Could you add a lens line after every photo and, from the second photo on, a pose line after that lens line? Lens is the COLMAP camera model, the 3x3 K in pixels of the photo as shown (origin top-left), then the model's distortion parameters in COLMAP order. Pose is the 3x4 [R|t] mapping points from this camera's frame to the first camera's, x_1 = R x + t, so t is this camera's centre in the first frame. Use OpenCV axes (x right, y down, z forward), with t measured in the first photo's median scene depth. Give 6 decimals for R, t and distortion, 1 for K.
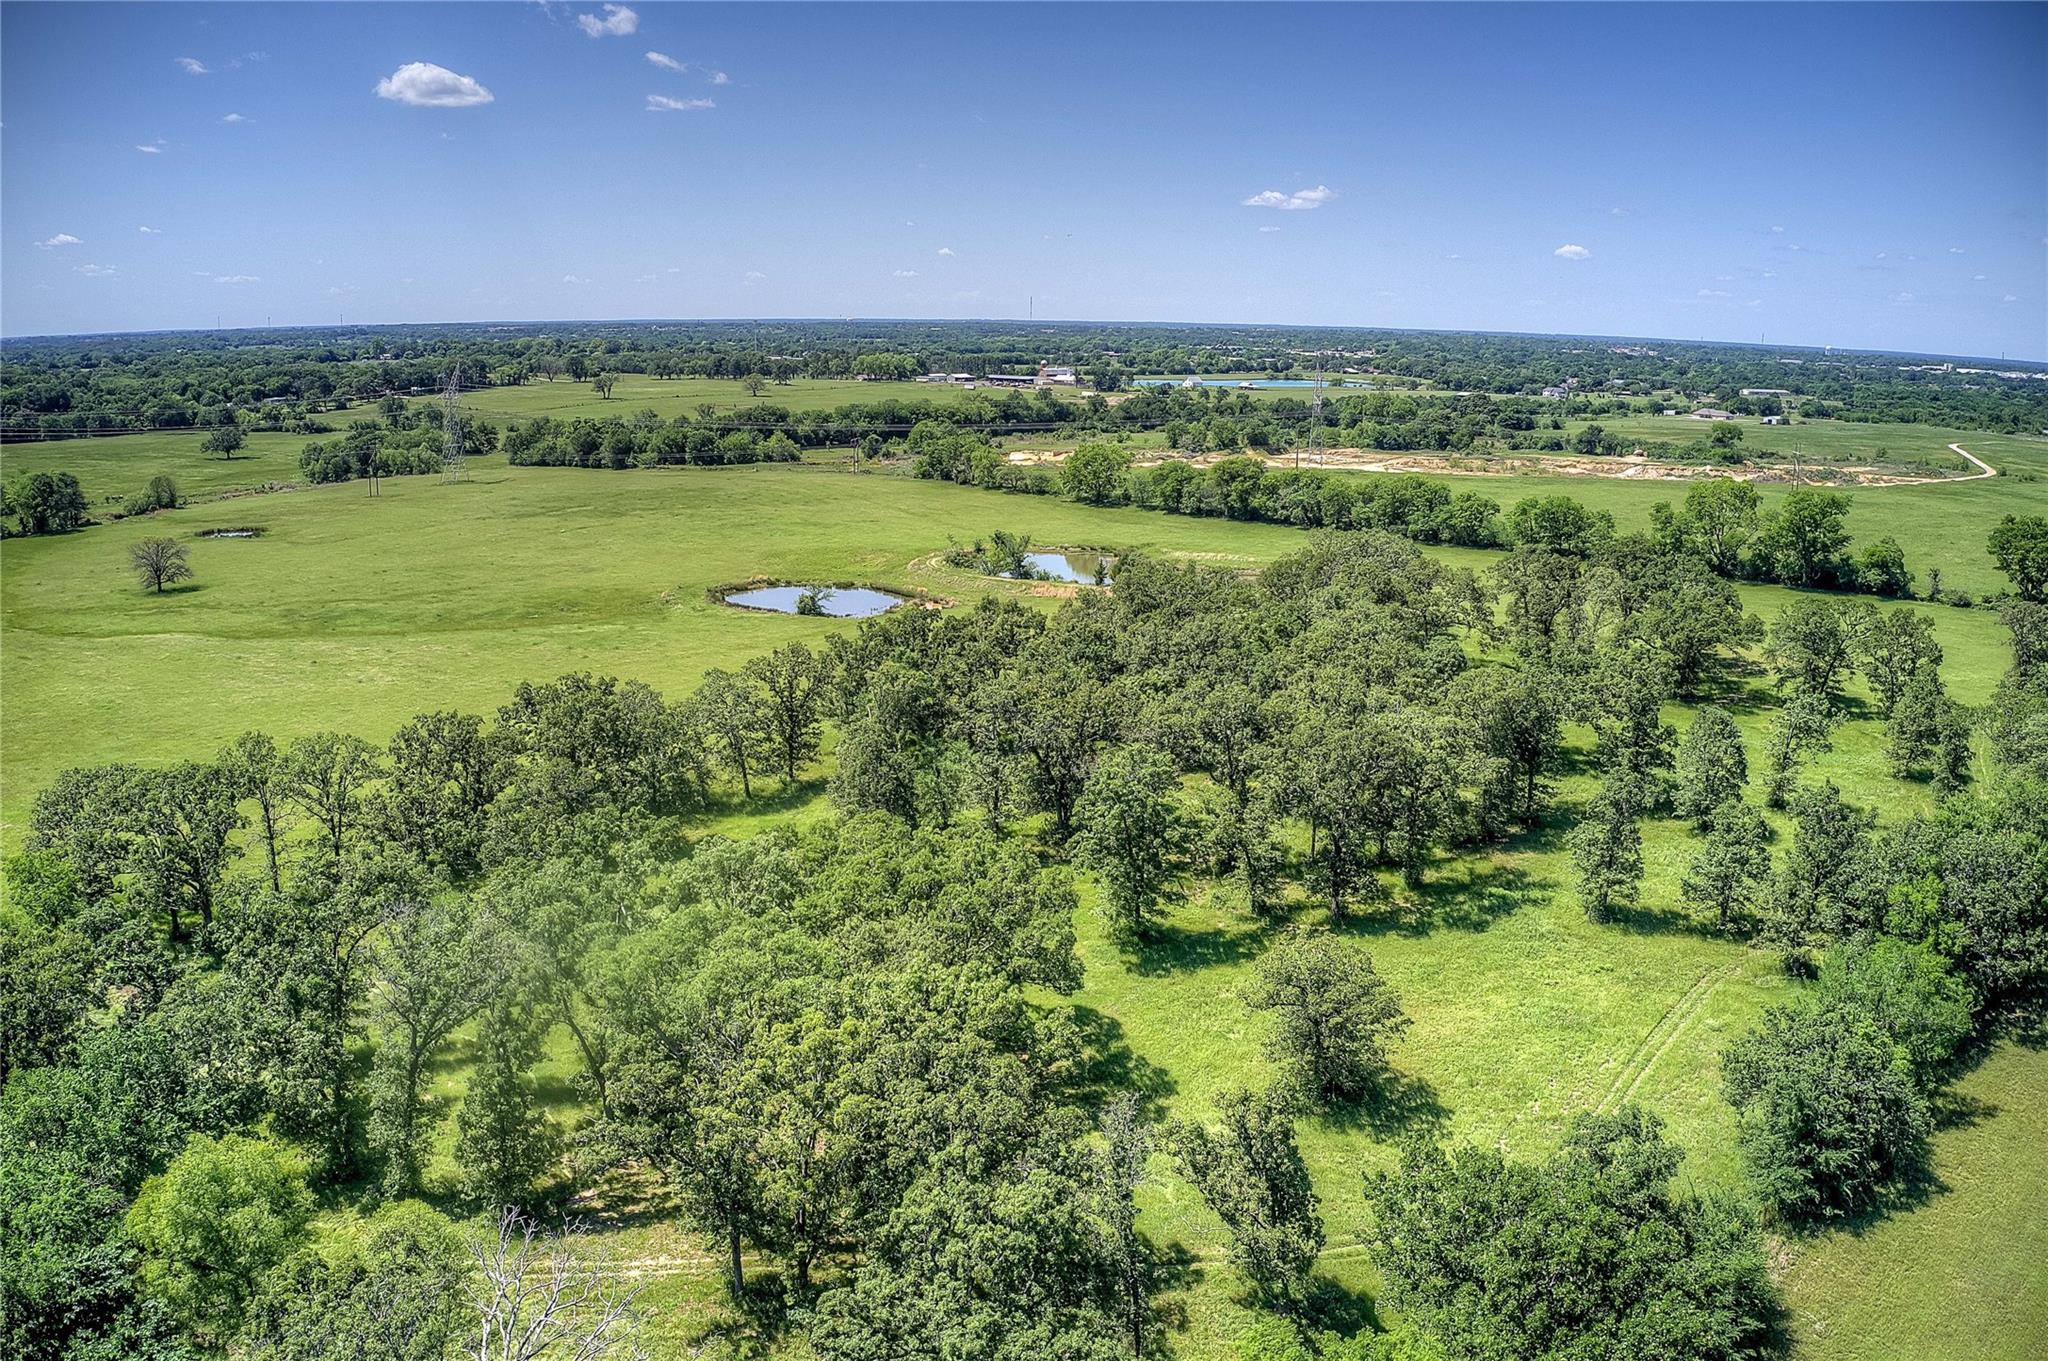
lens RADIAL K [[1648.1, 0, 1024.0], [0, 1648.1, 680.5], [0, 0, 1]] dist [-0.175829, 0.024610]
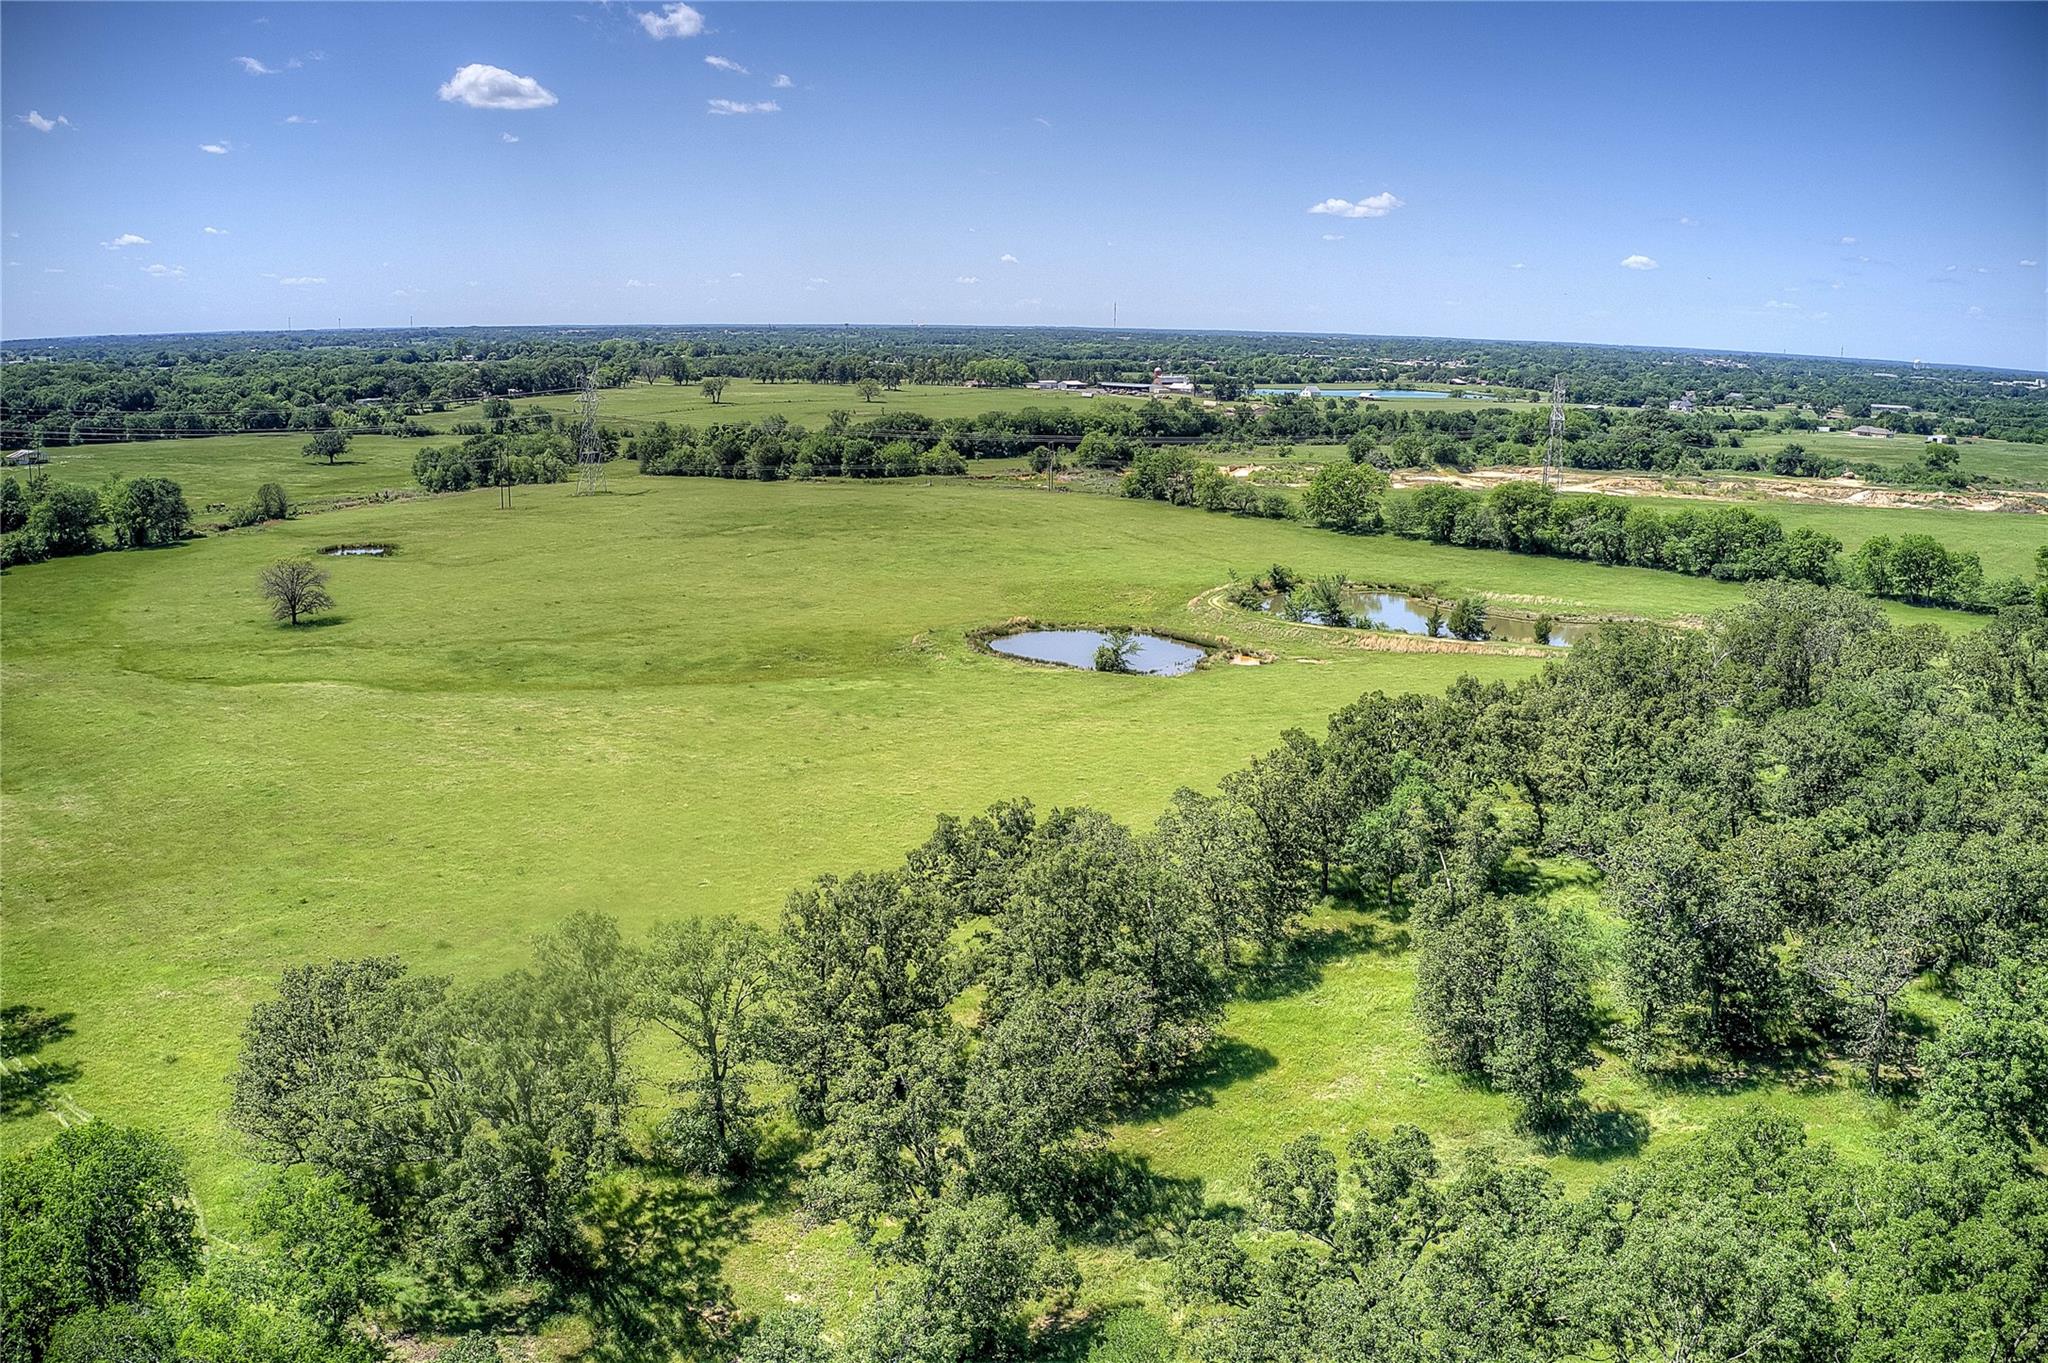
lens RADIAL K [[1648.1, 0, 1024.0], [0, 1648.1, 681.5], [0, 0, 1]] dist [-0.175829, 0.024610]
pose [[0.999329, 0.011635, -0.034729, -0.069966], [-0.011764, 0.999925, -0.003507, -0.015190], [0.034686, 0.003913, 0.999391, 0.083128]]
